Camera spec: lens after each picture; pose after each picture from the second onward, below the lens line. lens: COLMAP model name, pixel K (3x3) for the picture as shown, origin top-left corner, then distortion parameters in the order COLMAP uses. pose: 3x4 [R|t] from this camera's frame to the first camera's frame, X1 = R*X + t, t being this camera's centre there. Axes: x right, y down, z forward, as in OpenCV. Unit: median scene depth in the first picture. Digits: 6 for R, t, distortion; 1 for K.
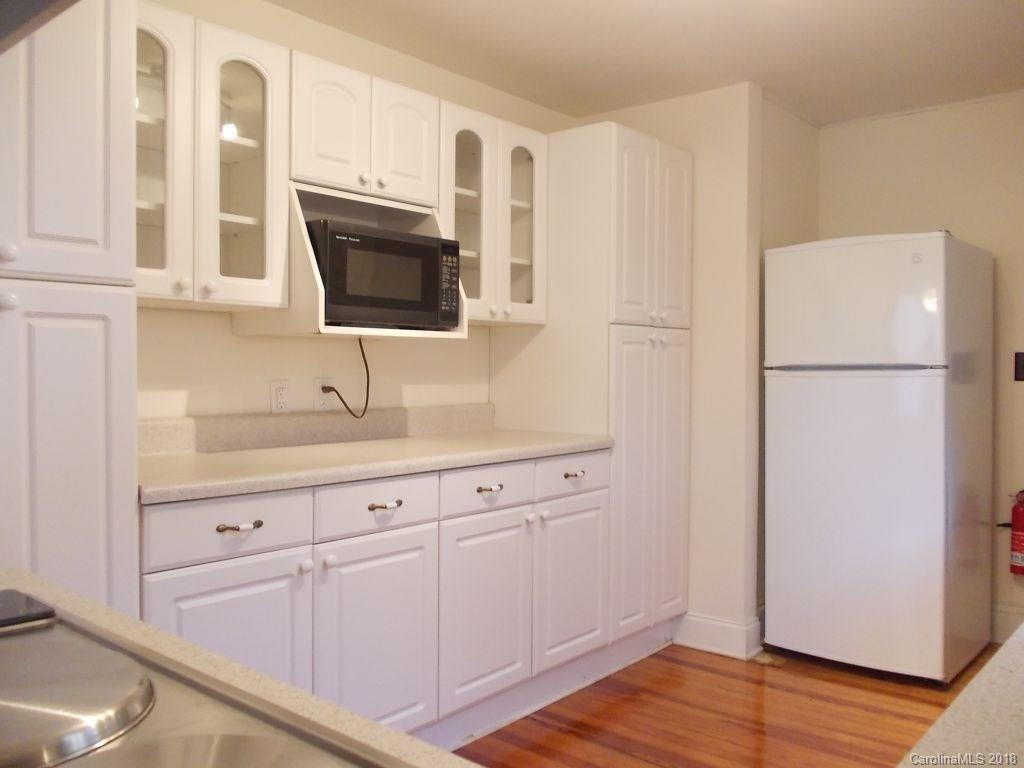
lens RADIAL K [[861.0, 0, 512.0], [0, 861.0, 384.0], [0, 0, 1]] dist [-0.004048, -0.064336]
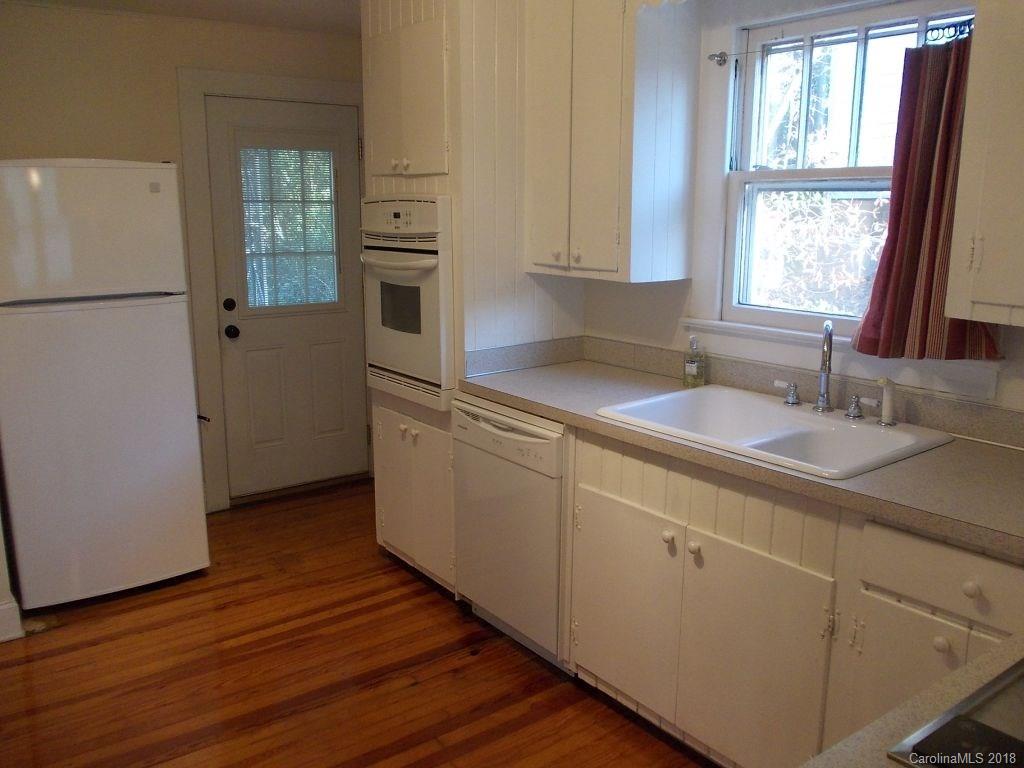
lens RADIAL K [[861.0, 0, 512.0], [0, 861.0, 384.0], [0, 0, 1]] dist [-0.004048, -0.064336]
pose [[0.224336, -0.201439, 0.953465, -0.443904], [0.017018, 0.979063, 0.202843, -0.116196], [-0.974363, -0.029279, 0.223067, 0.347743]]
